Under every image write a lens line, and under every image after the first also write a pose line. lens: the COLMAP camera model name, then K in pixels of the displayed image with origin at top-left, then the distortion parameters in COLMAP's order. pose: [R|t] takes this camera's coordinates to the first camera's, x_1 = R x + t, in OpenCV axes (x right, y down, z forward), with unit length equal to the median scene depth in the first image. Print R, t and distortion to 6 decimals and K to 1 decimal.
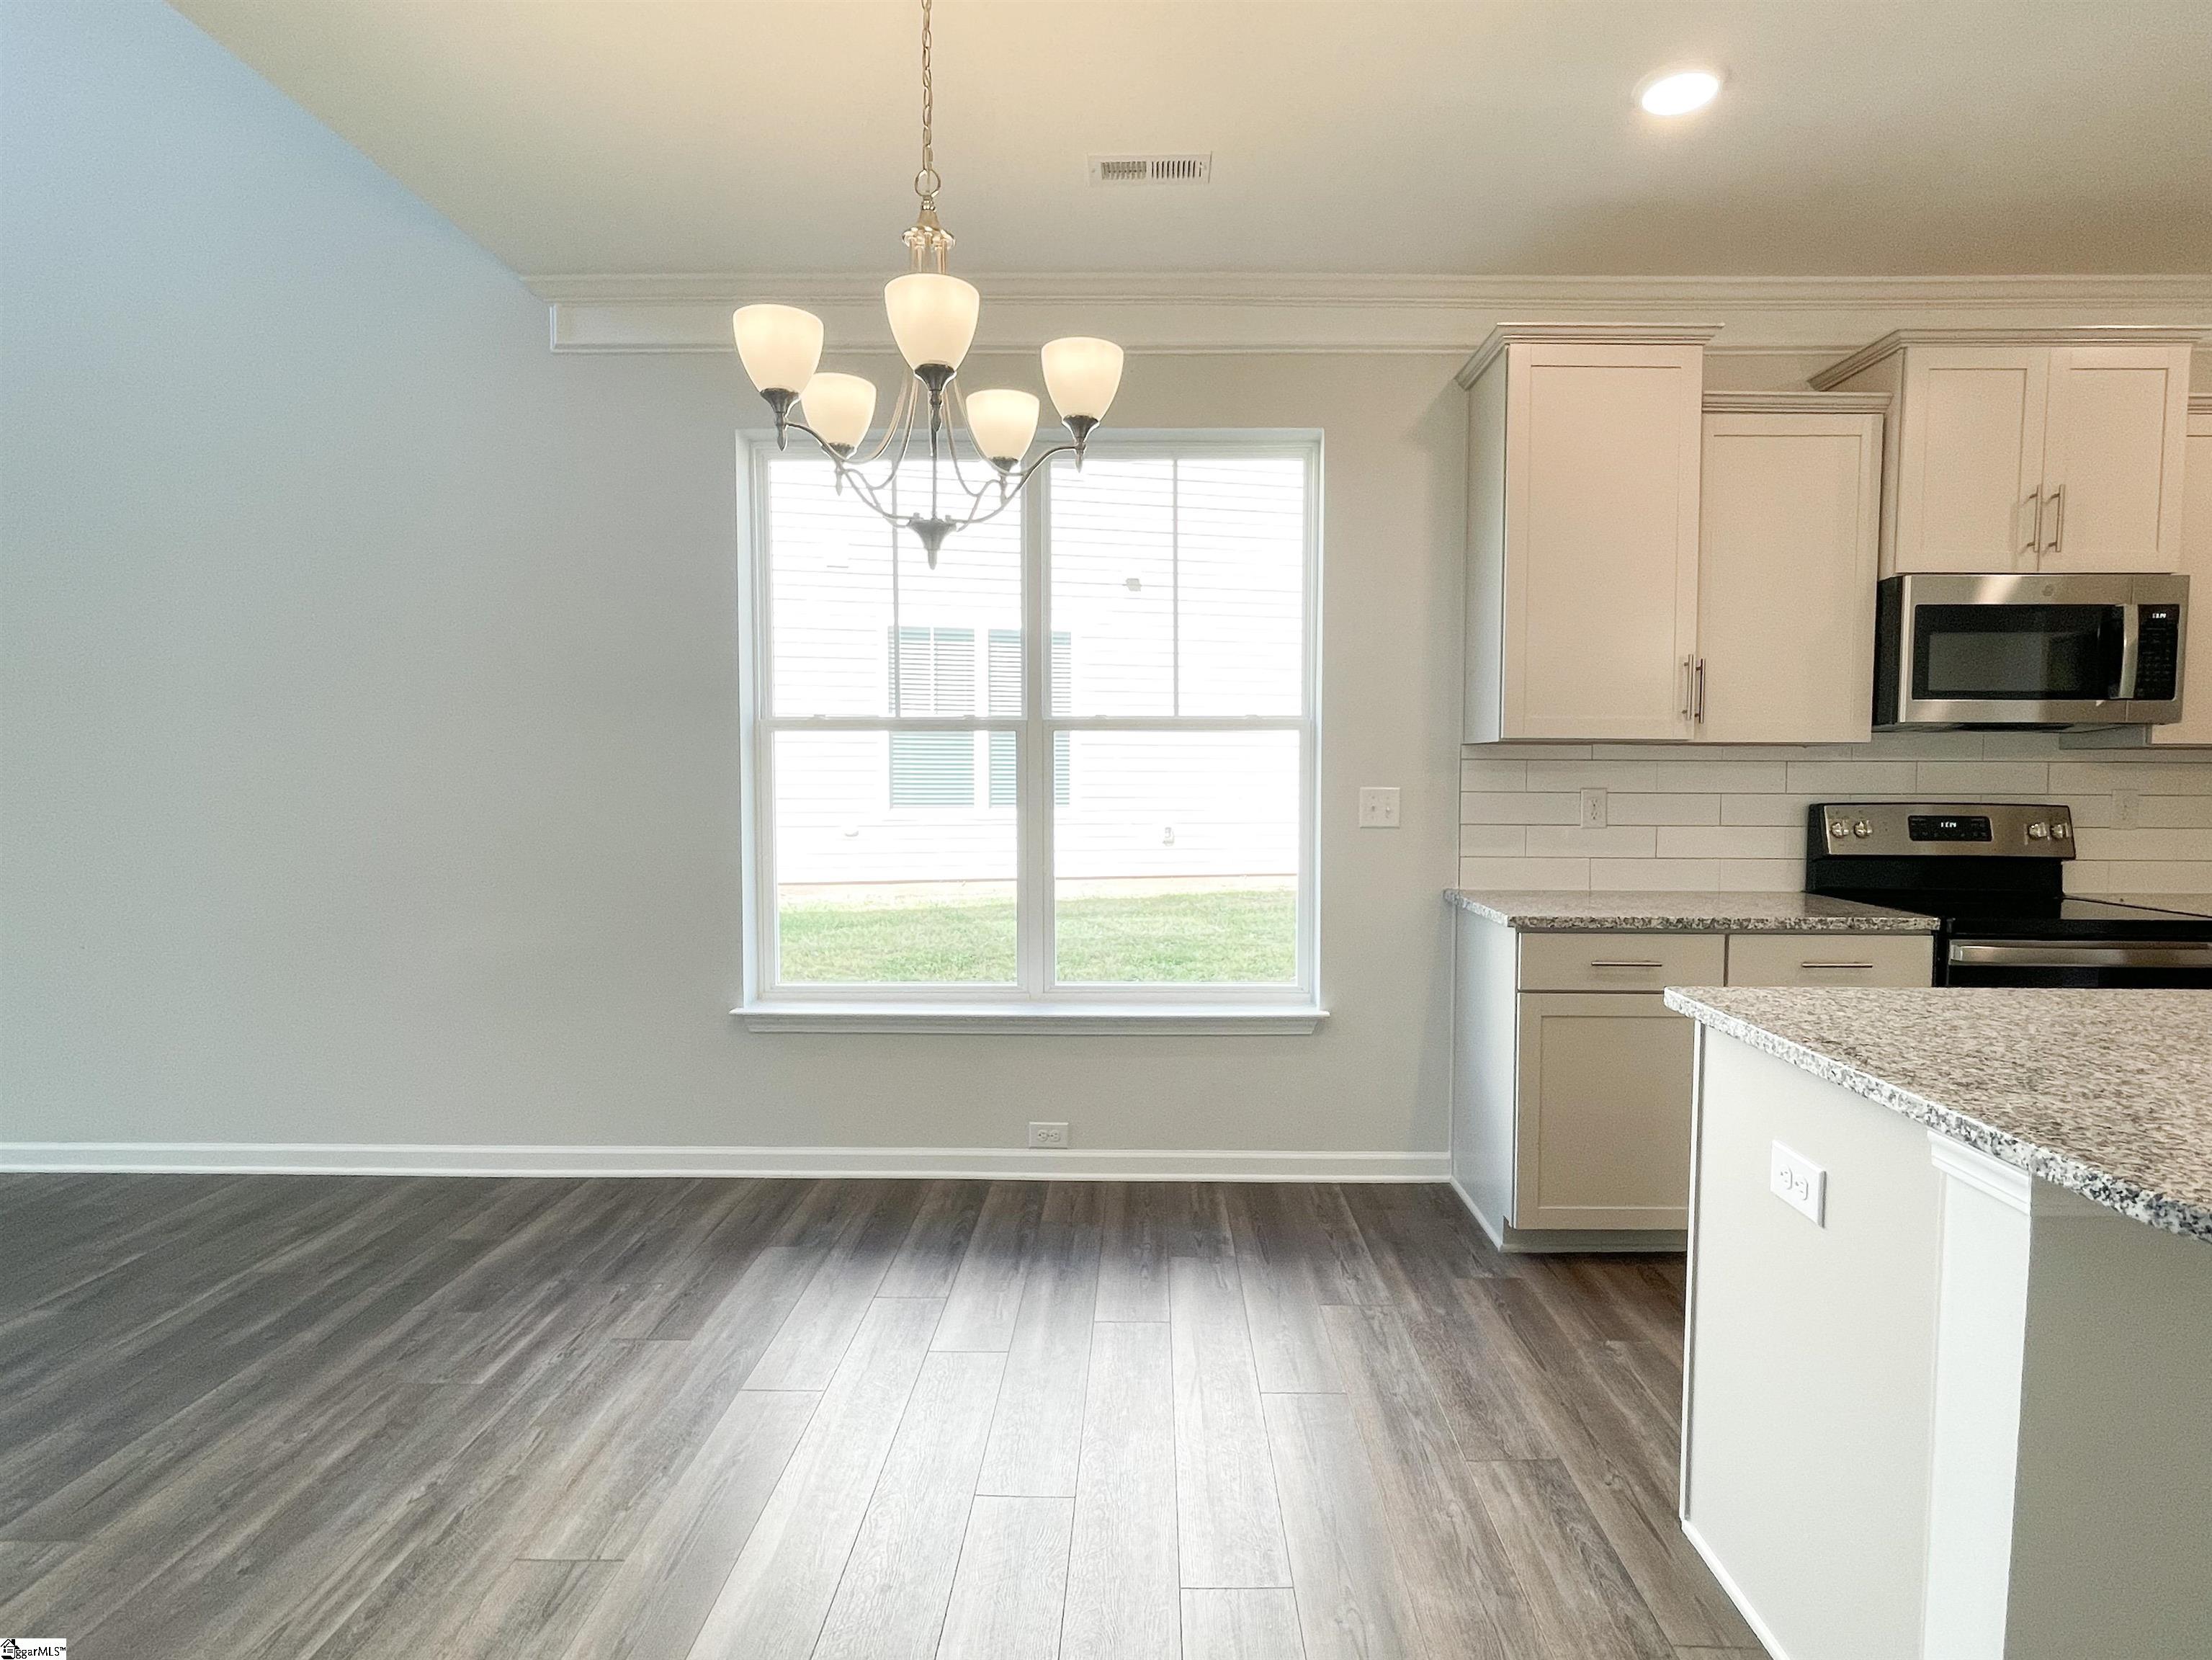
lens RADIAL K [[1156.6, 0, 1141.5], [0, 1156.6, 838.4], [0, 0, 1]] dist [-0.000533, 0.000258]
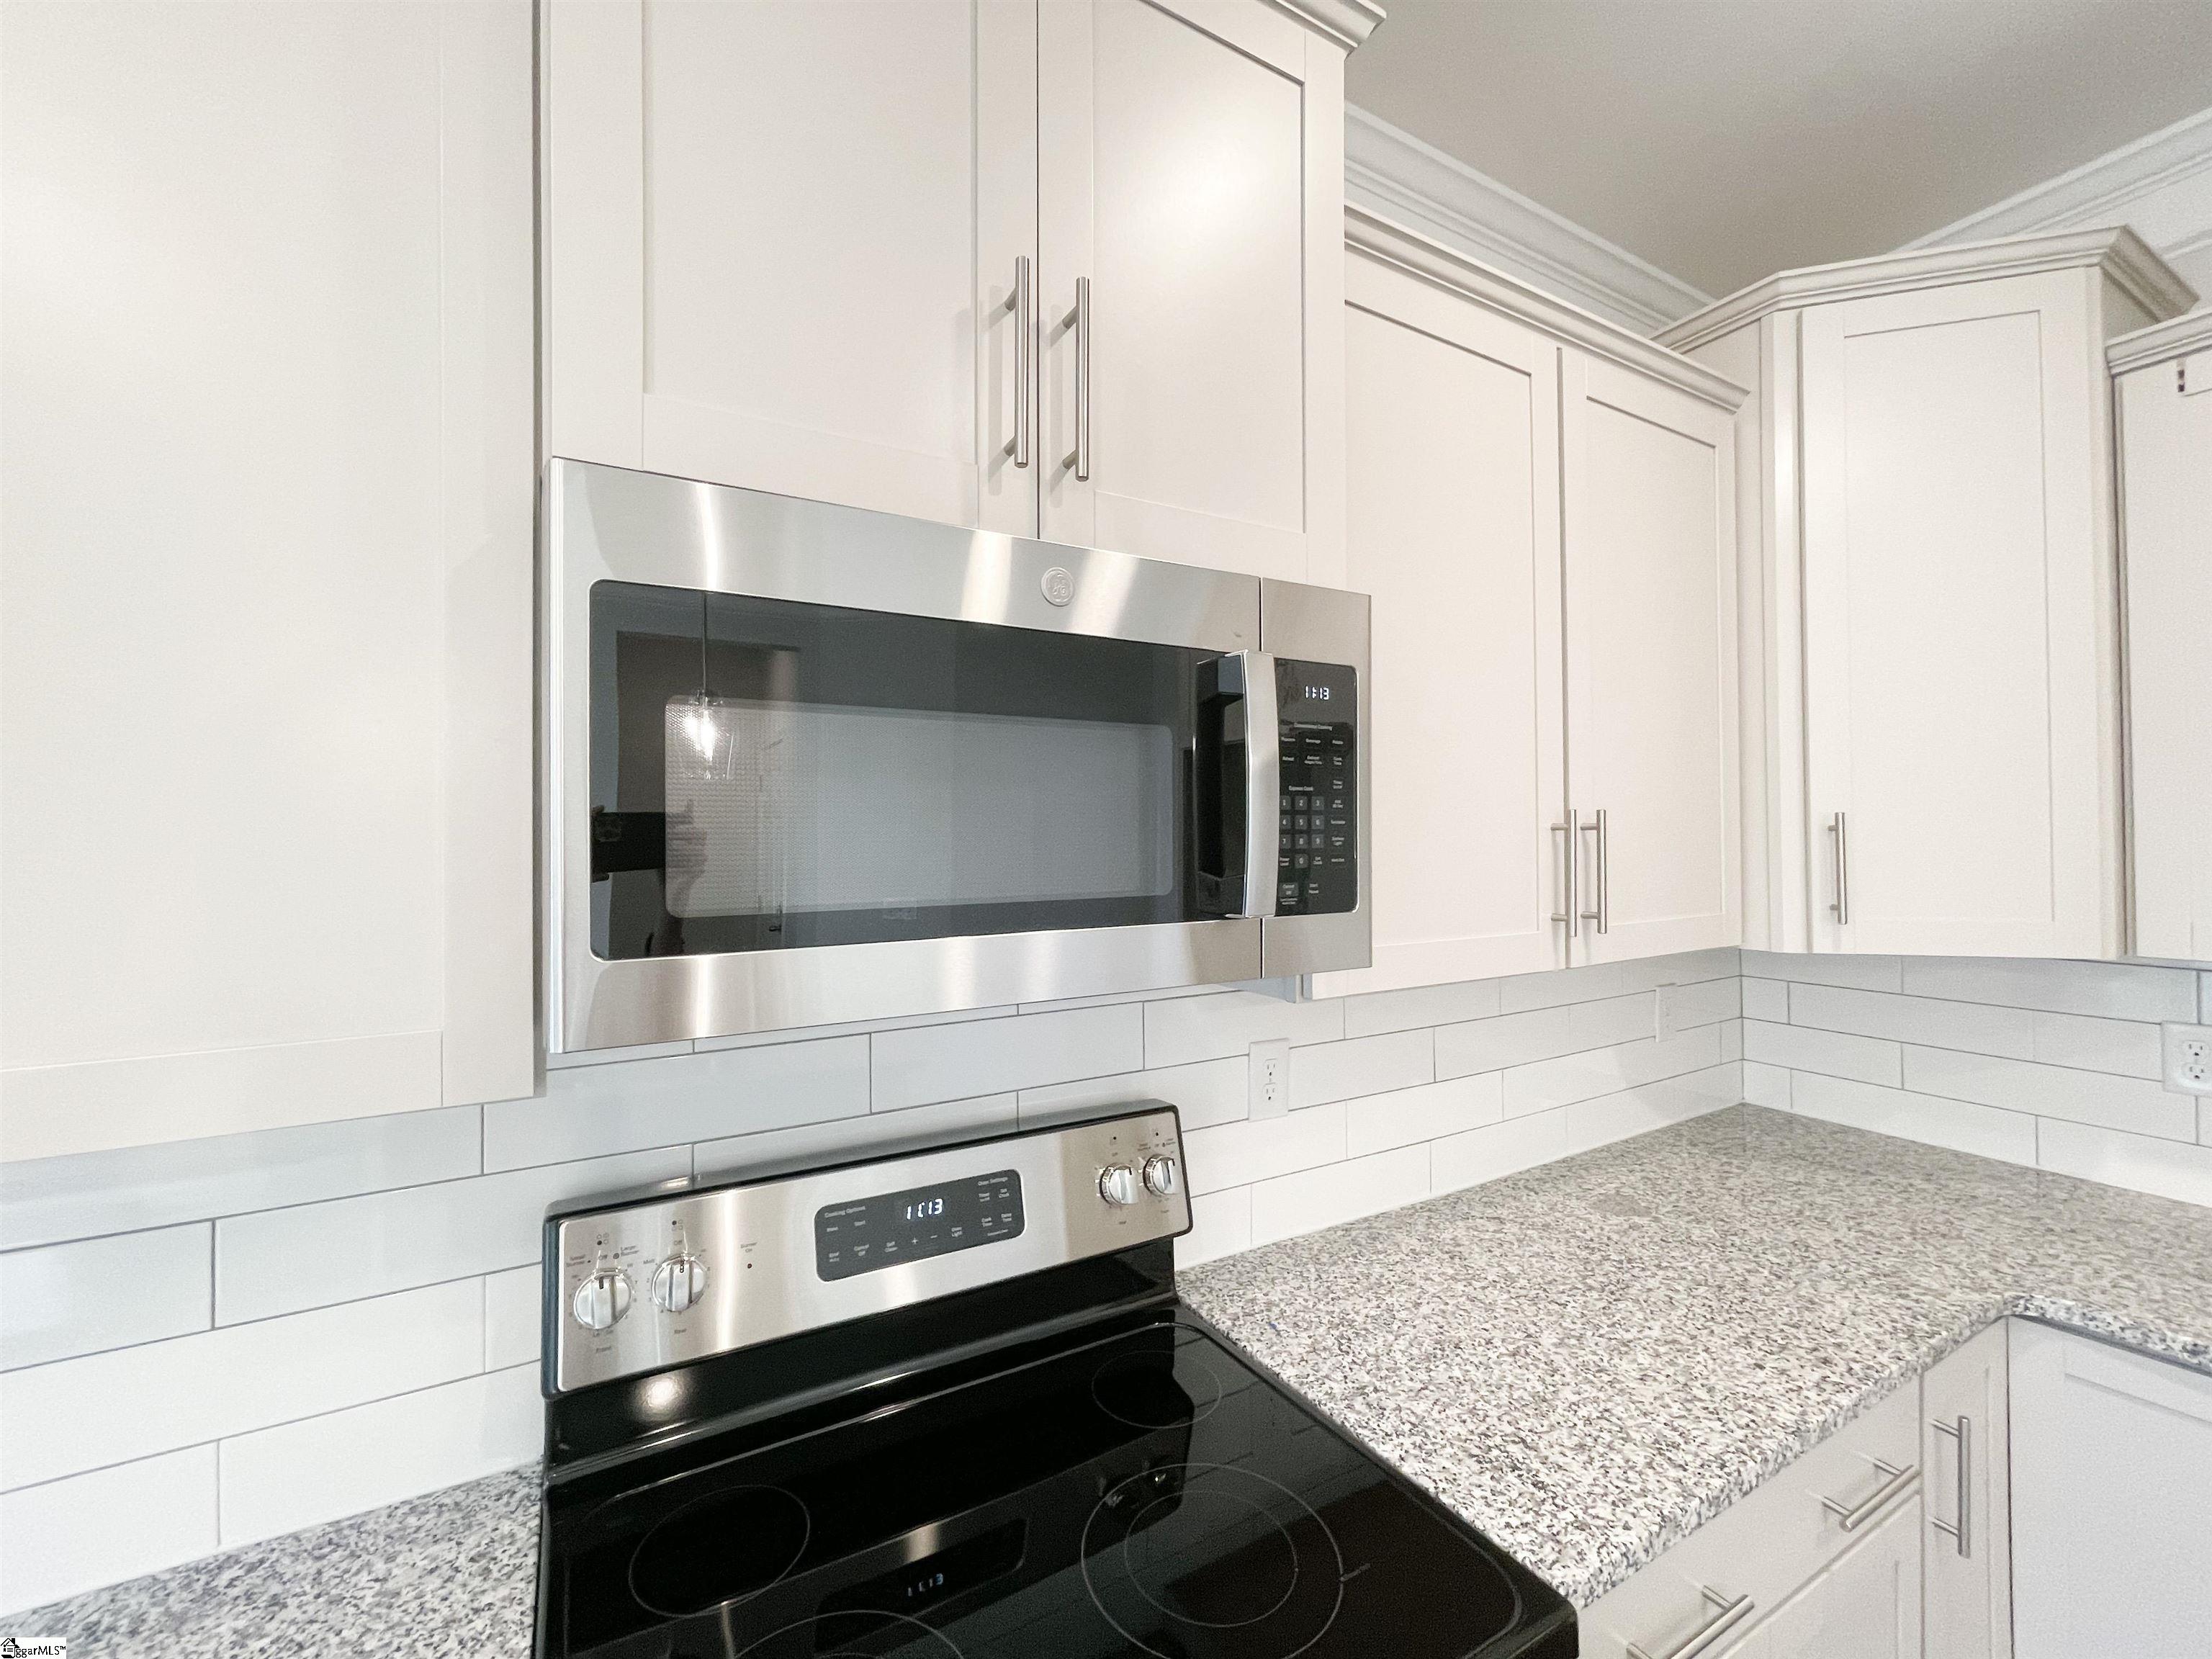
lens RADIAL K [[893.2, 0, 1106.0], [0, 893.2, 829.5], [0, 0, 1]] dist [-0.000527, 0.000686]
pose [[0.863313, -0.004814, 0.504646, 0.664152], [0.040087, 0.997449, -0.059063, -0.131419], [-0.503074, 0.071220, 0.861304, 0.776712]]
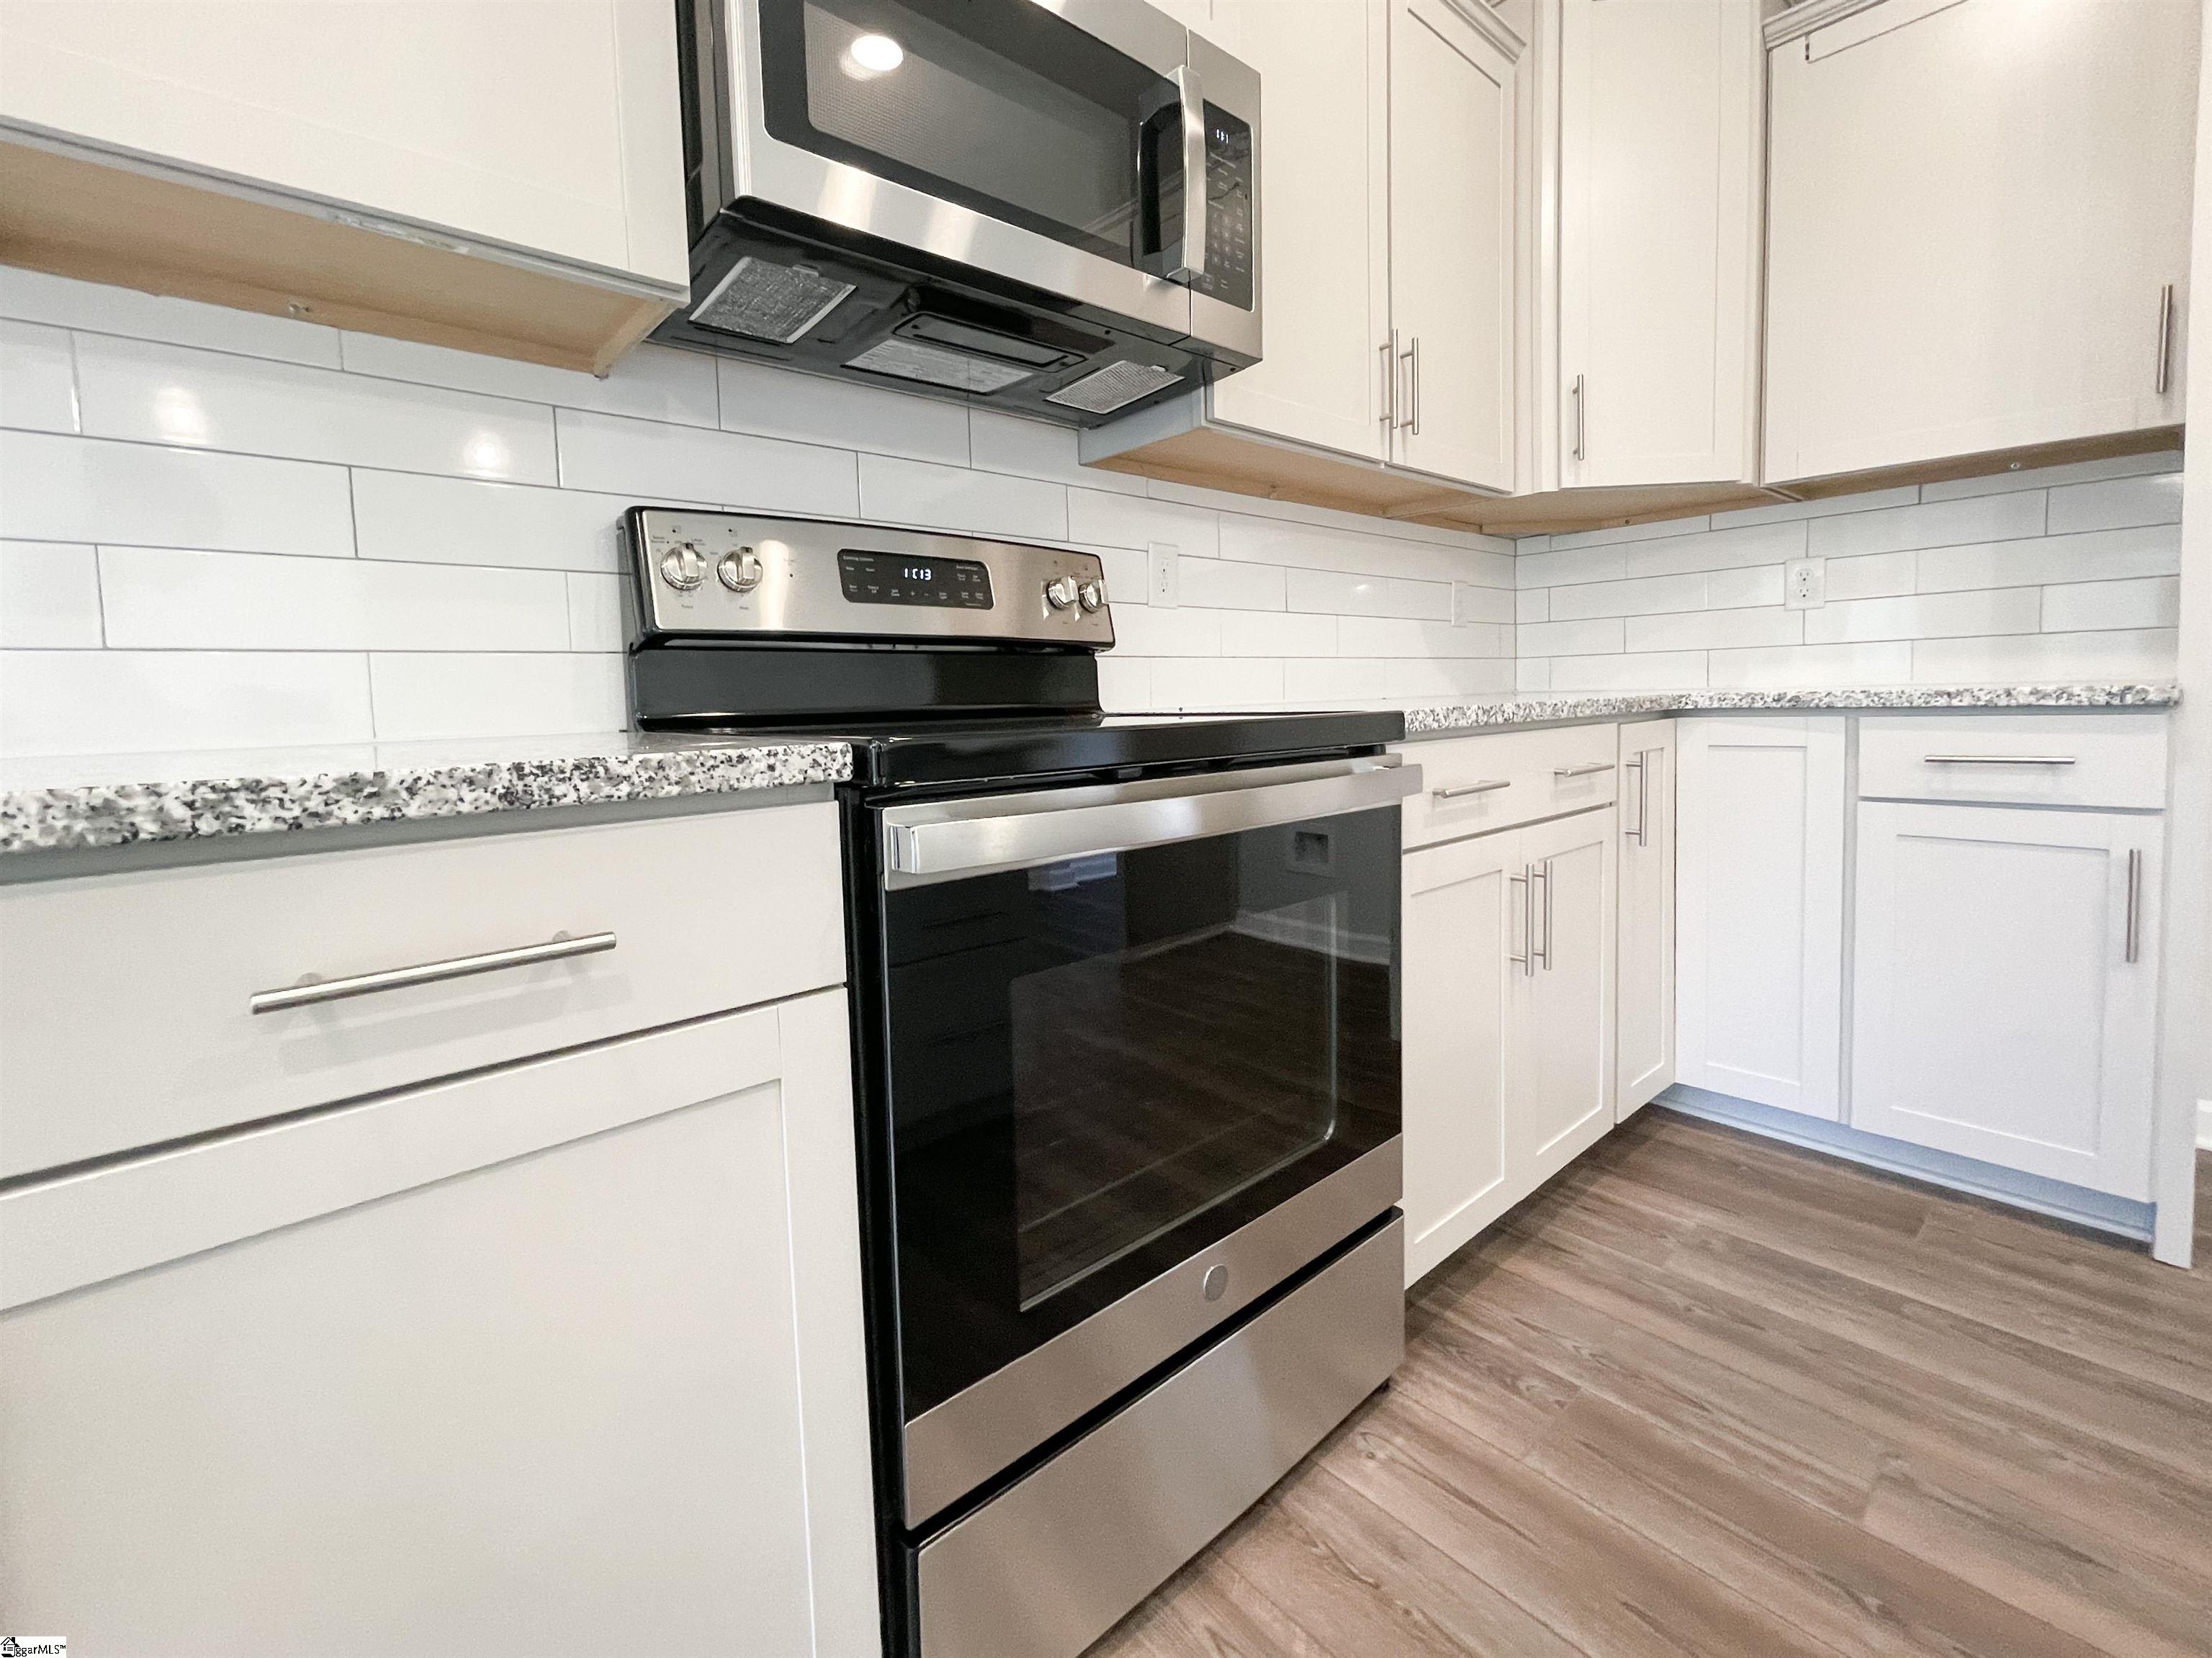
lens RADIAL K [[942.7, 0, 1096.3], [0, 942.7, 754.8], [0, 0, 1]] dist [0.001554, -0.000885]
pose [[0.748519, -0.063318, 0.660083, 0.541386], [0.065377, 0.997628, 0.021560, 0.066861], [-0.659882, 0.027016, 0.750883, 0.726732]]
